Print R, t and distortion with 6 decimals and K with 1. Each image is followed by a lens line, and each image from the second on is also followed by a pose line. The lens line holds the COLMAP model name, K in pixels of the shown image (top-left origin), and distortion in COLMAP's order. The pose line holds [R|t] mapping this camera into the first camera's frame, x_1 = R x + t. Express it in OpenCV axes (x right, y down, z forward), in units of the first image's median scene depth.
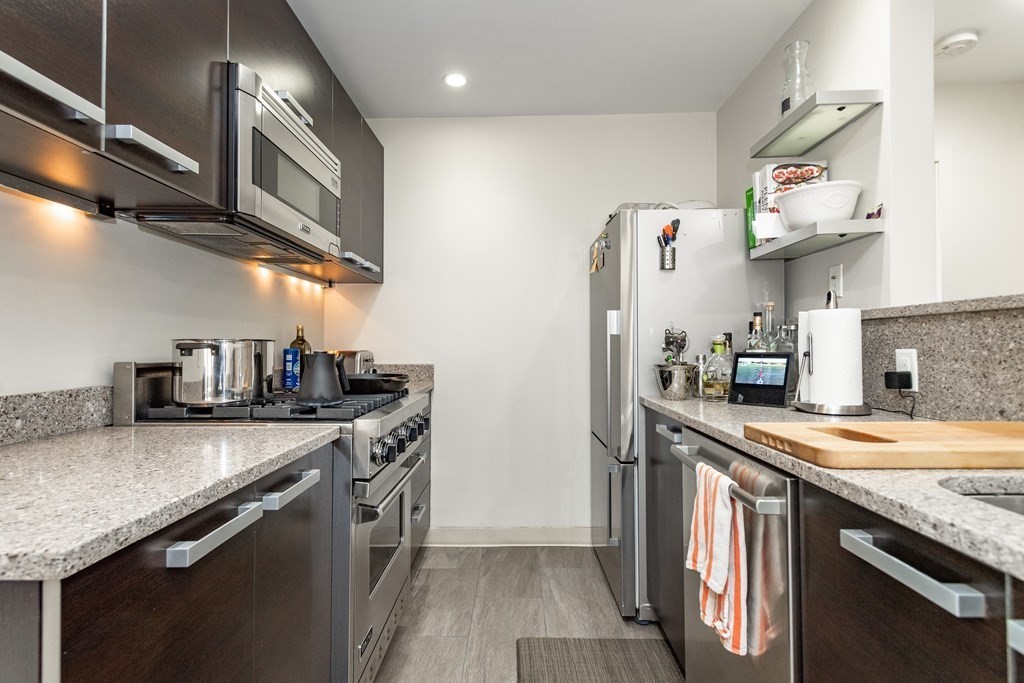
lens RADIAL K [[489.6, 0, 507.1], [0, 489.6, 342.1], [0, 0, 1]] dist [0.004392, -0.000669]
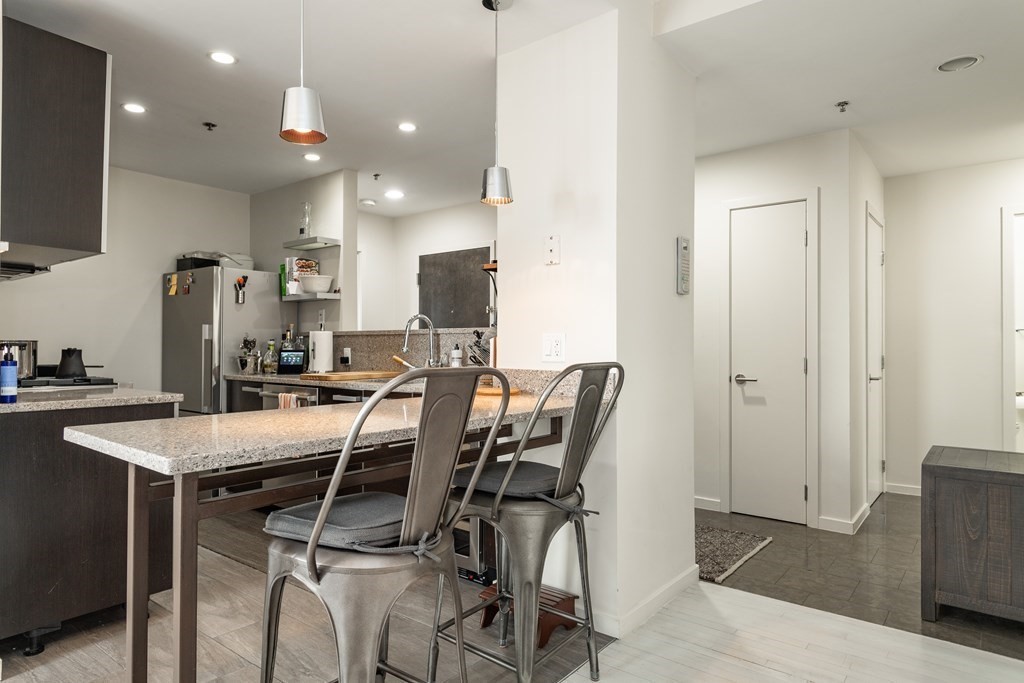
lens RADIAL K [[631.2, 0, 513.6], [0, 631.2, 339.1], [0, 0, 1]] dist [0.008119, 0.001303]
pose [[0.588947, 0.008335, 0.808129, -1.057004], [-0.011498, 0.999932, -0.001934, -0.027695], [-0.808090, -0.008152, 0.589003, -1.295896]]
